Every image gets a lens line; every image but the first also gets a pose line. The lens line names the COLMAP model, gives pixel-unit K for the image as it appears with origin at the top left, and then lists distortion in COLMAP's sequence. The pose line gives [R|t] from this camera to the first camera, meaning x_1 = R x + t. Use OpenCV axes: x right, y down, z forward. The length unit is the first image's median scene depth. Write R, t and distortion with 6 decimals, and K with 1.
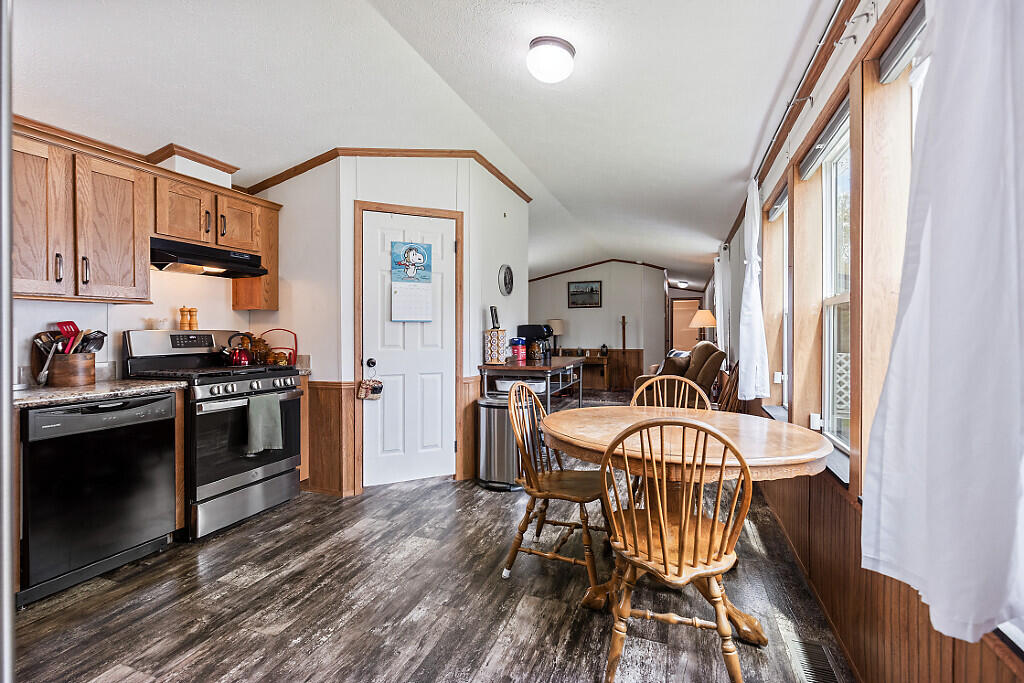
lens RADIAL K [[460.4, 0, 502.5], [0, 460.4, 342.5], [0, 0, 1]] dist [0.005088, 0.000738]
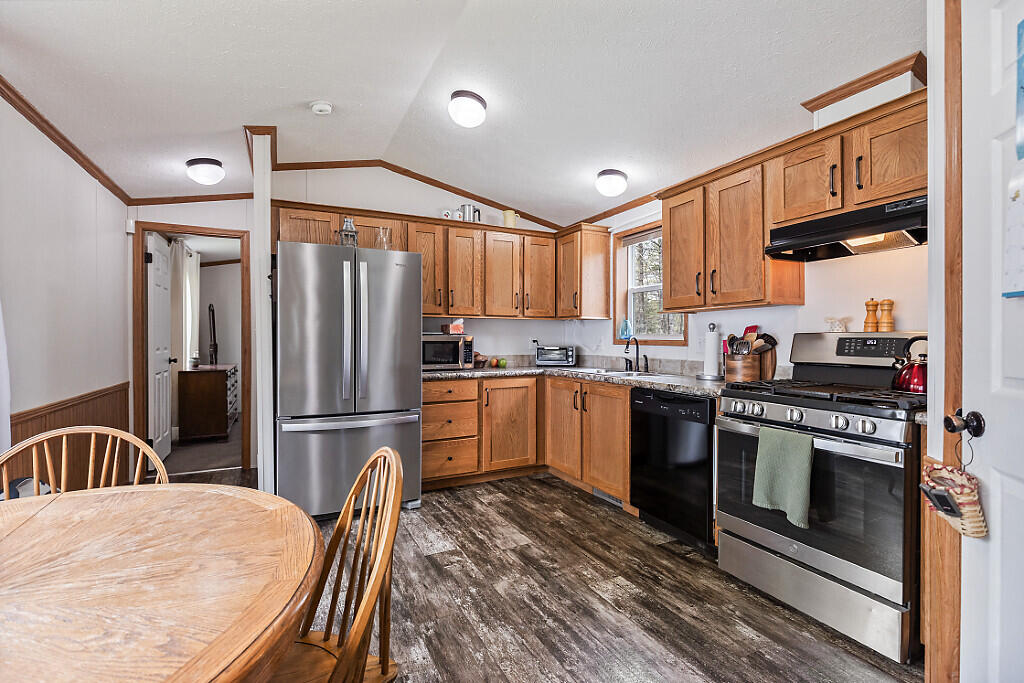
lens RADIAL K [[460.4, 0, 504.9], [0, 460.4, 340.6], [0, 0, 1]] dist [0.005088, 0.000738]
pose [[-0.673386, 0.010613, -0.739215, 0.301363], [-0.012590, 0.999587, 0.025821, -0.033486], [0.739184, 0.026694, -0.672974, 1.449230]]
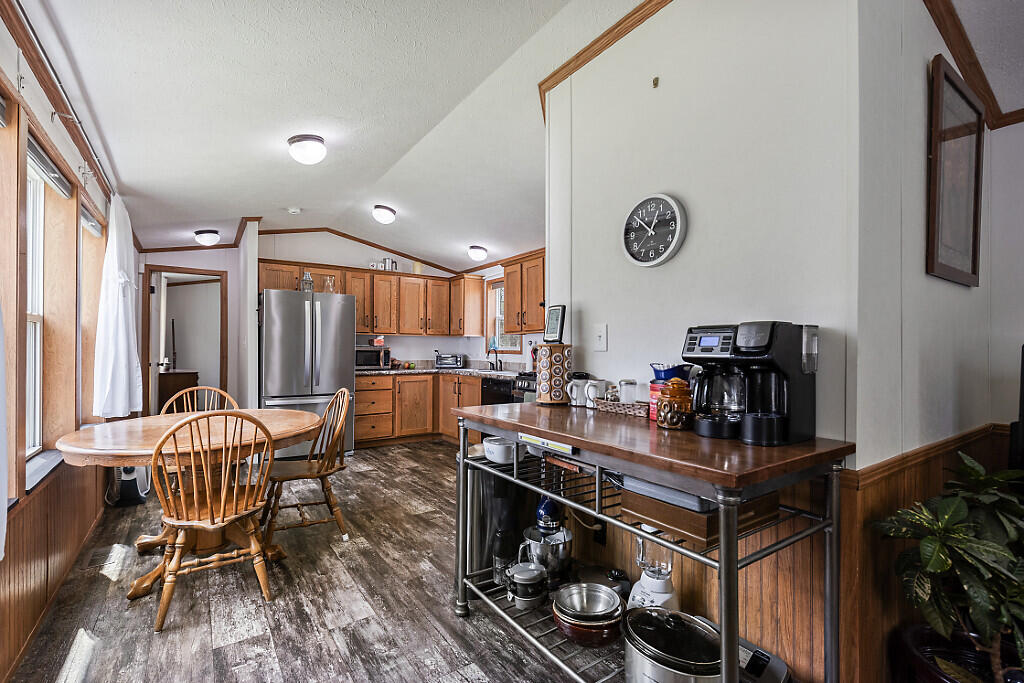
lens RADIAL K [[460.4, 0, 505.7], [0, 460.4, 347.8], [0, 0, 1]] dist [0.005088, 0.000738]
pose [[-0.563525, 0.001587, -0.826098, 0.868391], [-0.020997, 0.999648, 0.016244, -0.056658], [0.825832, 0.026500, -0.563293, 2.179638]]
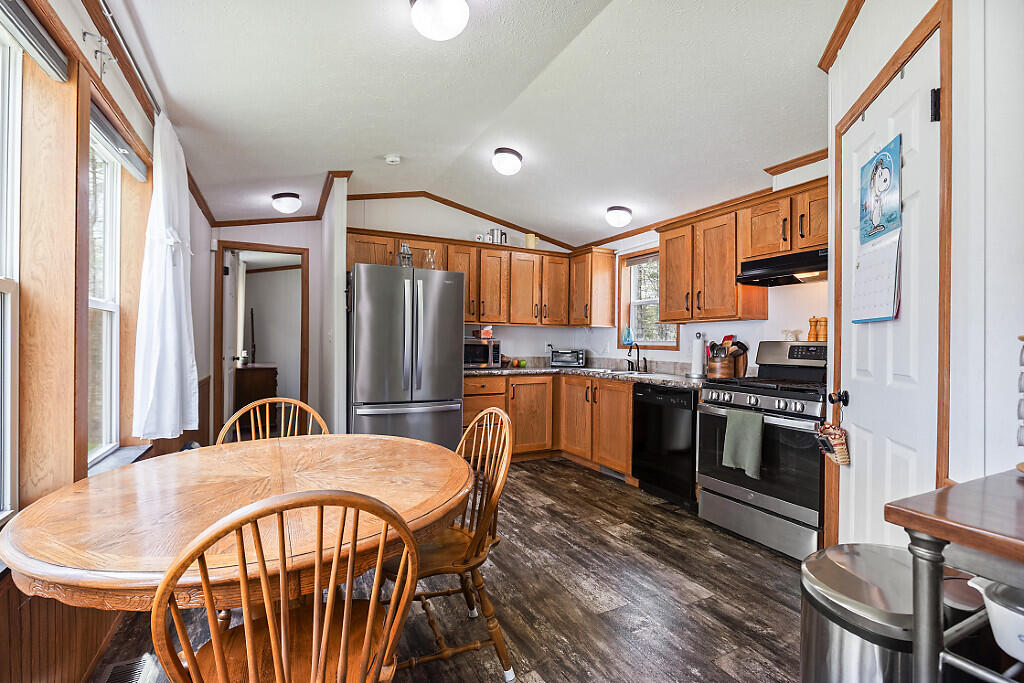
lens RADIAL K [[460.4, 0, 508.5], [0, 460.4, 342.4], [0, 0, 1]] dist [0.005088, 0.000738]
pose [[-0.663792, -0.000372, -0.747917, 0.614171], [-0.024439, 0.999477, 0.021193, -0.039533], [0.747518, 0.032346, -0.663454, 1.586938]]
